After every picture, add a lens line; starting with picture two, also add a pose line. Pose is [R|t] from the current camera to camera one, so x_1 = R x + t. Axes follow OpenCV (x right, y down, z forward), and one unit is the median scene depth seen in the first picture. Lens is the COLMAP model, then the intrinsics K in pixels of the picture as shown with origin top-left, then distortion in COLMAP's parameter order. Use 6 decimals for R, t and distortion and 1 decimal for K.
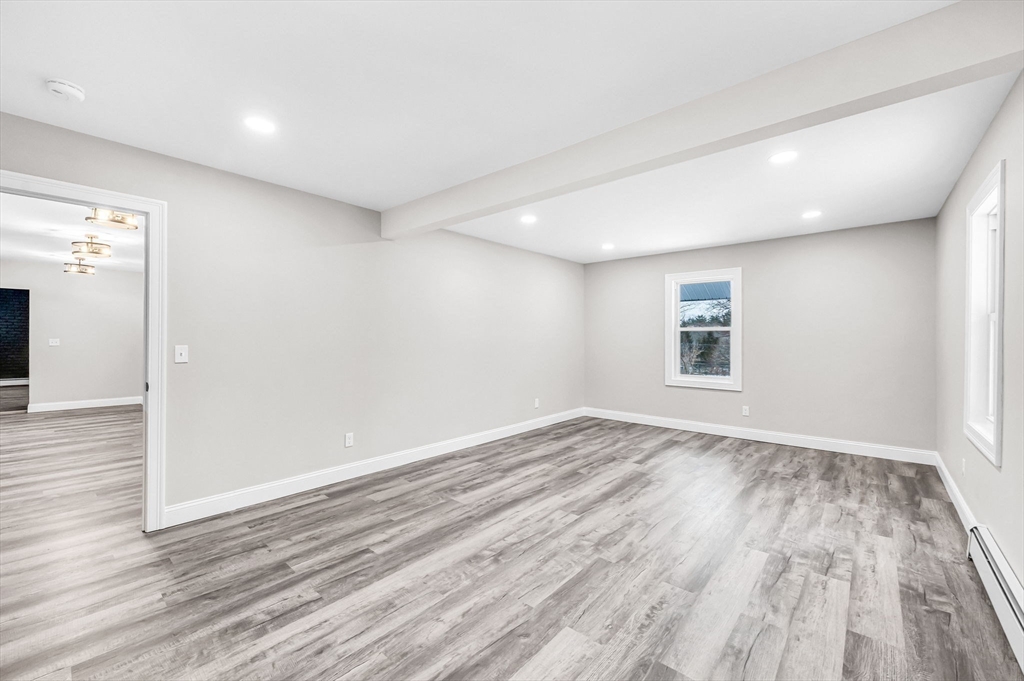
lens RADIAL K [[412.5, 0, 512.0], [0, 412.5, 340.5], [0, 0, 1]] dist [0.000270, 0.000134]
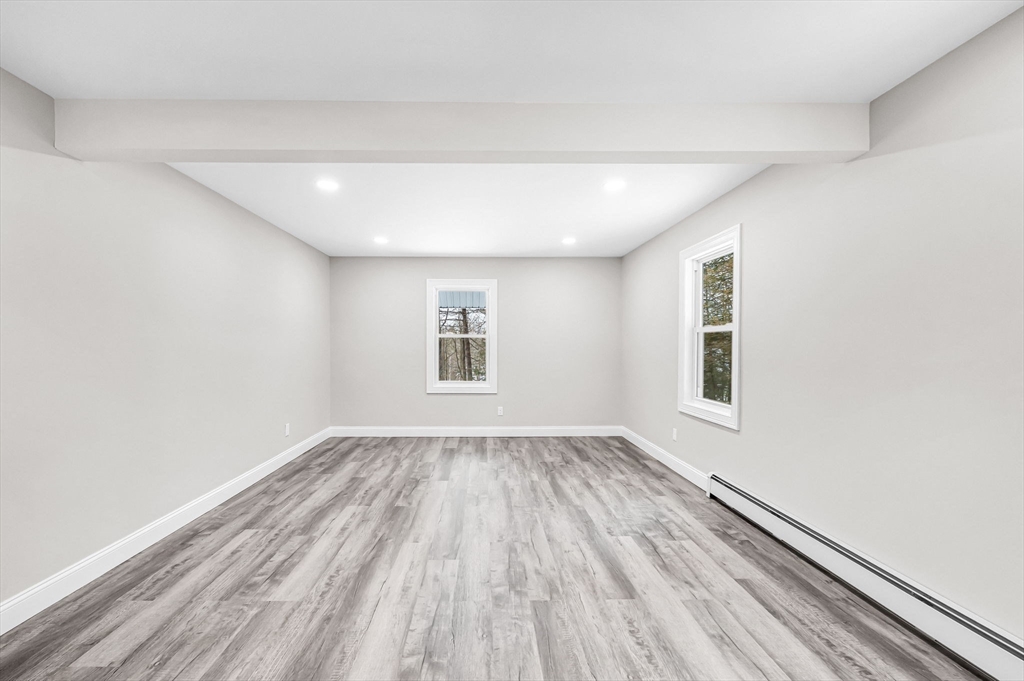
lens RADIAL K [[419.6, 0, 486.3], [0, 419.6, 345.6], [0, 0, 1]] dist [-0.001084, -0.000346]
pose [[0.747609, -0.000613, 0.664139, -0.318537], [0.004293, 0.999983, -0.003911, 0.001770], [-0.664126, 0.005775, 0.747599, 0.304059]]
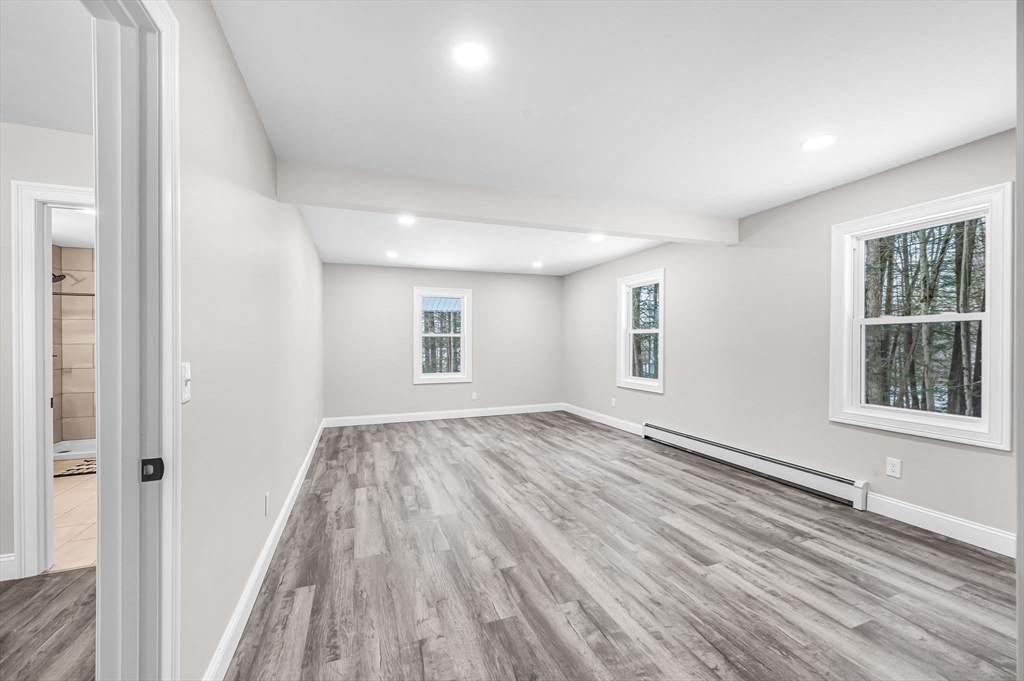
lens RADIAL K [[408.5, 0, 512.0], [0, 408.5, 340.5], [0, 0, 1]] dist [0.000022, 0.000110]
pose [[0.471187, 0.000706, 0.882033, -0.876022], [0.012174, 0.999899, -0.007304, 0.000195], [-0.881950, 0.014179, 0.471131, 0.414255]]
